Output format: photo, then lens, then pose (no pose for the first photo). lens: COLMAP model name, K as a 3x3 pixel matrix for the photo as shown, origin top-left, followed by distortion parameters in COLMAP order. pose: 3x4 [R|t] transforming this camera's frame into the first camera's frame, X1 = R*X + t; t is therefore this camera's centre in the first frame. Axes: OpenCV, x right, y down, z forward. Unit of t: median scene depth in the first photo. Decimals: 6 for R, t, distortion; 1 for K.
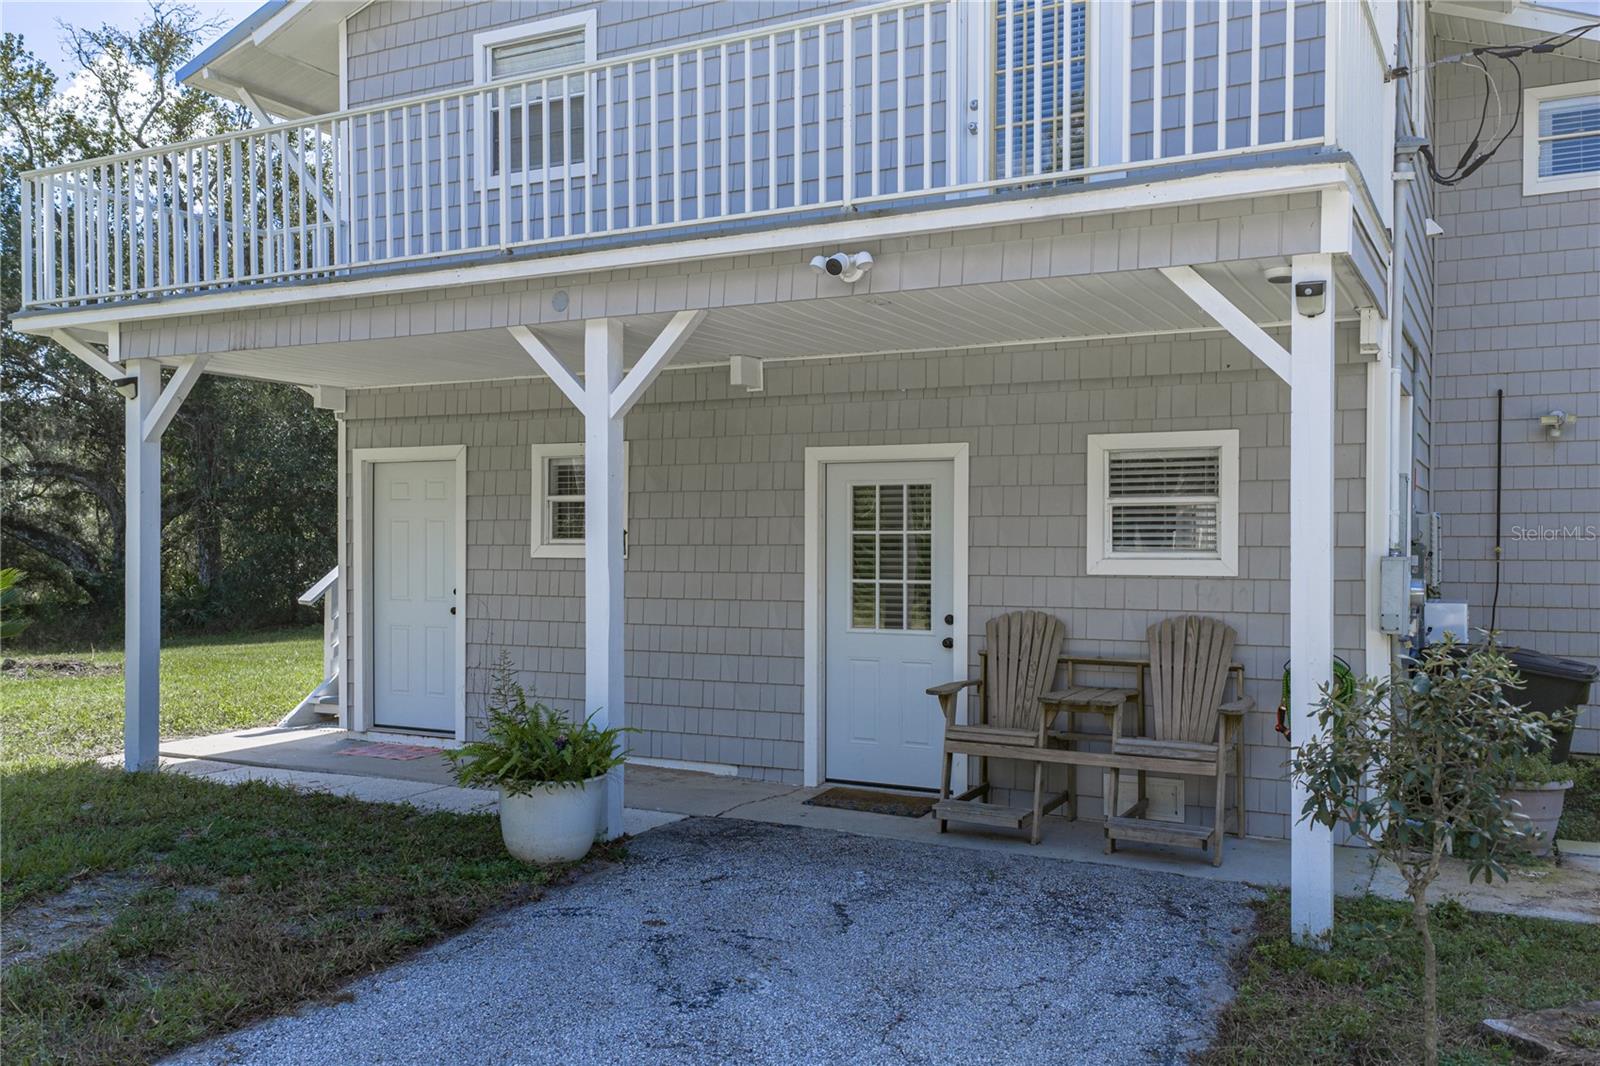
lens RADIAL K [[1343.4, 0, 794.6], [0, 1343.4, 543.3], [0, 0, 1]] dist [0.035459, -0.012238]
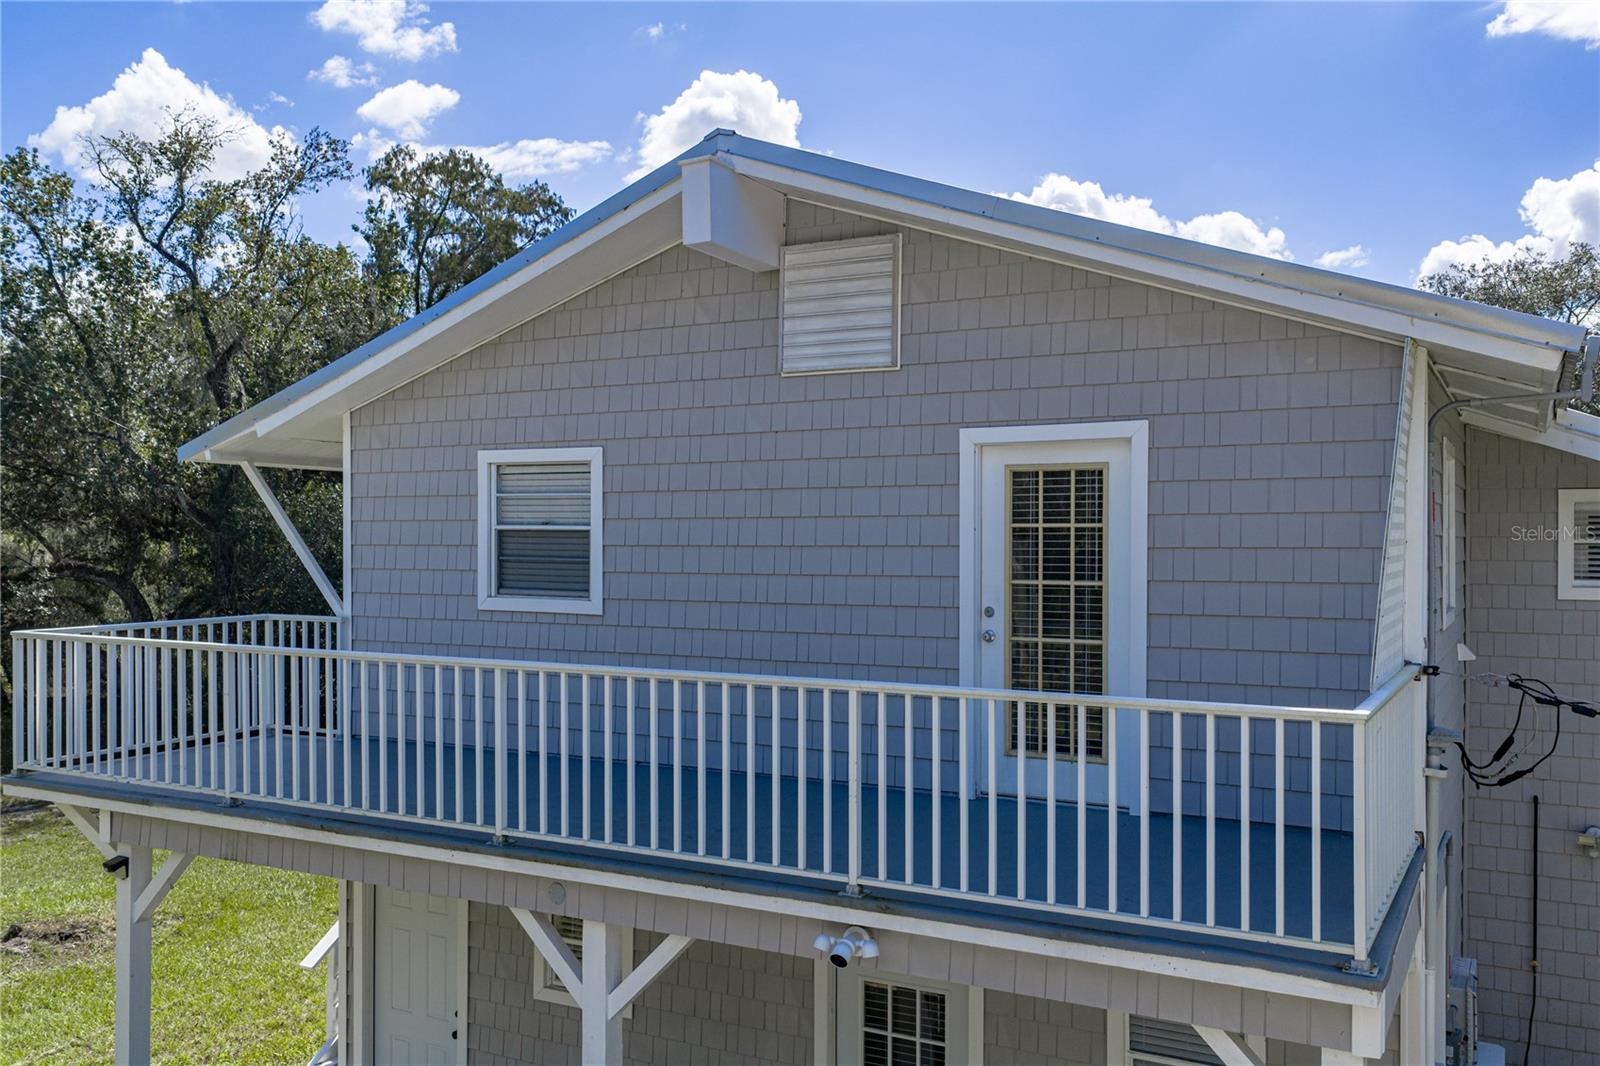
lens RADIAL K [[1343.4, 0, 807.4], [0, 1343.4, 533.0], [0, 0, 1]] dist [0.035459, -0.012238]
pose [[0.999956, 0.000546, -0.009332, 0.009431], [-0.000514, 0.999994, 0.003369, -0.304183], [0.009334, -0.003364, 0.999951, 0.026655]]
